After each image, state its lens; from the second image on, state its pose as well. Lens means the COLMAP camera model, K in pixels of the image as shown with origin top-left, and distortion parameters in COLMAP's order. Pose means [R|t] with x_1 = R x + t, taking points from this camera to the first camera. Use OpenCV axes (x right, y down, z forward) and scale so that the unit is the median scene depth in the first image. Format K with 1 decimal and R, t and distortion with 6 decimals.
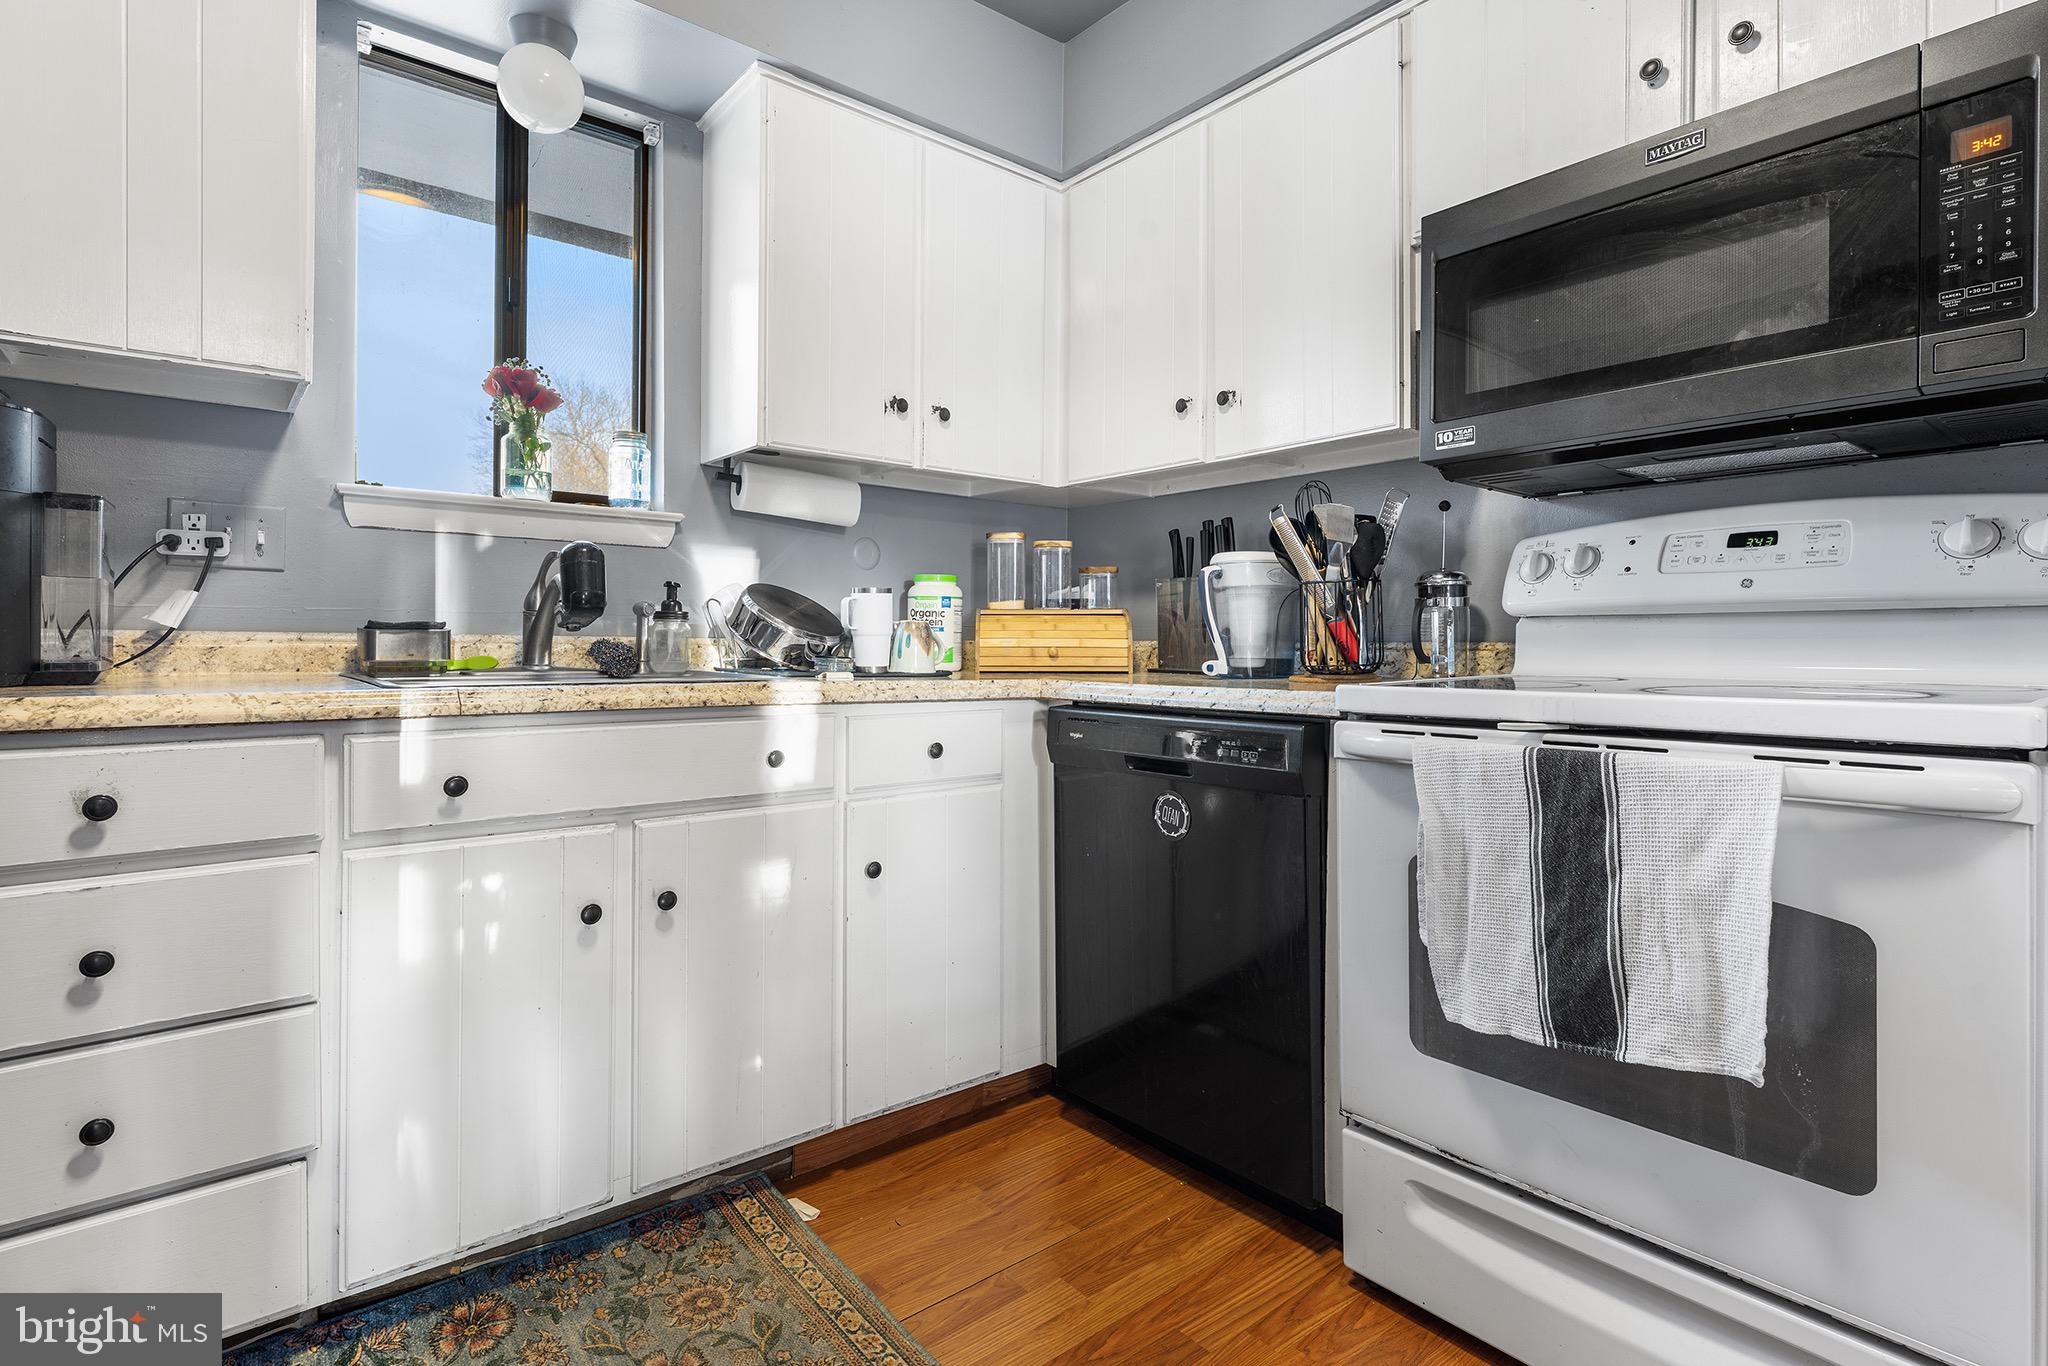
lens RADIAL K [[1023.6, 0, 1012.3], [0, 1023.6, 669.4], [0, 0, 1]] dist [0.005341, 0.000981]
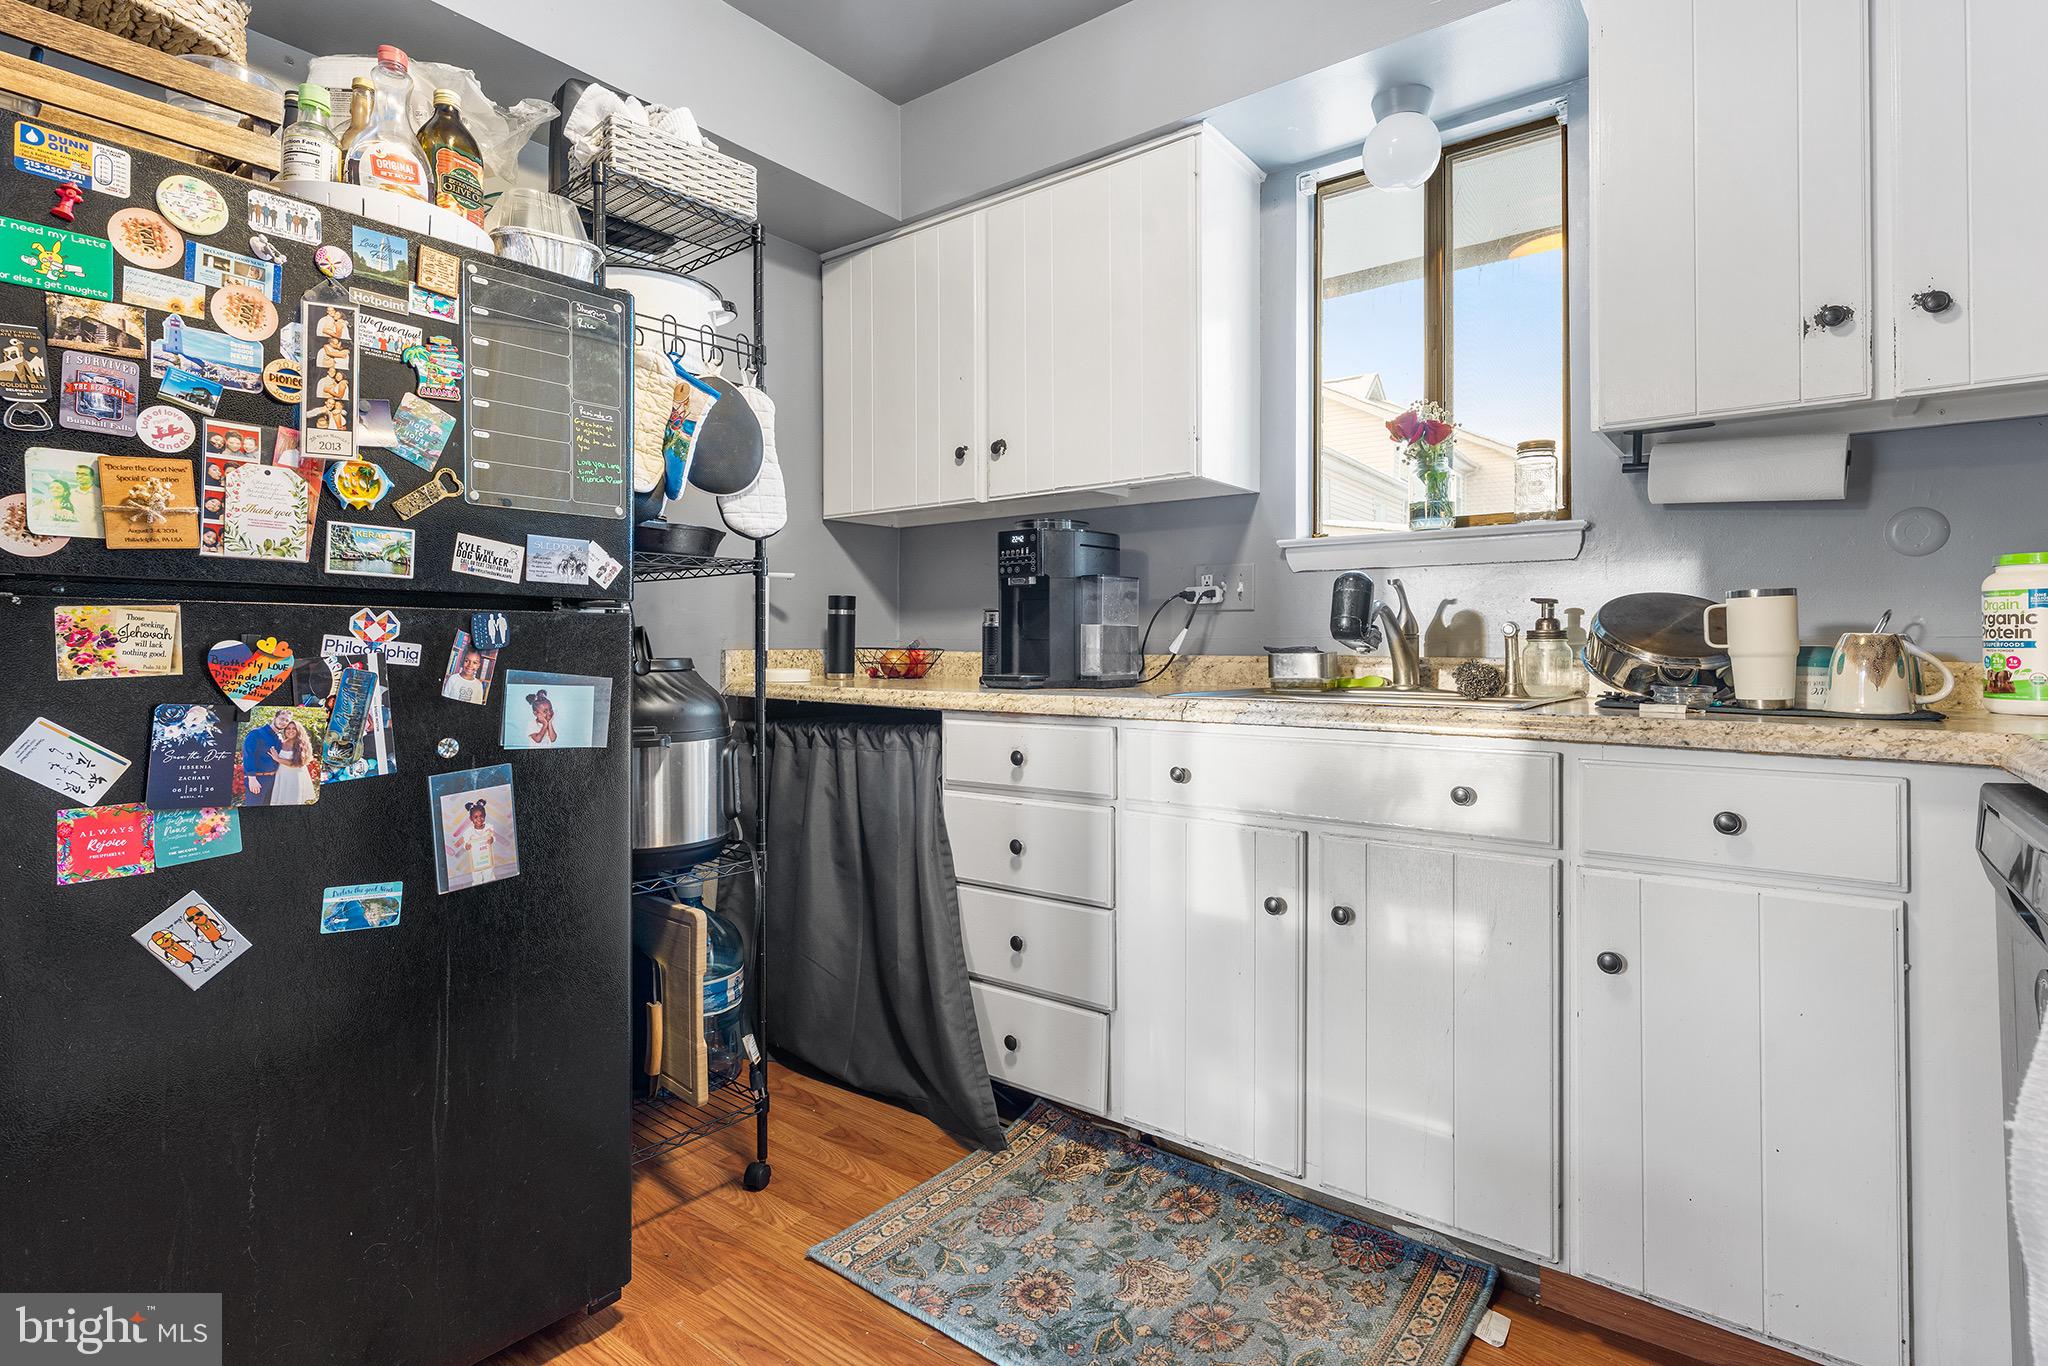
lens RADIAL K [[1023.6, 0, 1011.7], [0, 1023.6, 663.9], [0, 0, 1]] dist [0.005341, 0.000981]
pose [[0.216802, 0.004507, -0.976205, 0.556312], [-0.026991, 0.999635, -0.001379, -0.015981], [0.975842, 0.026648, 0.216845, 0.418344]]
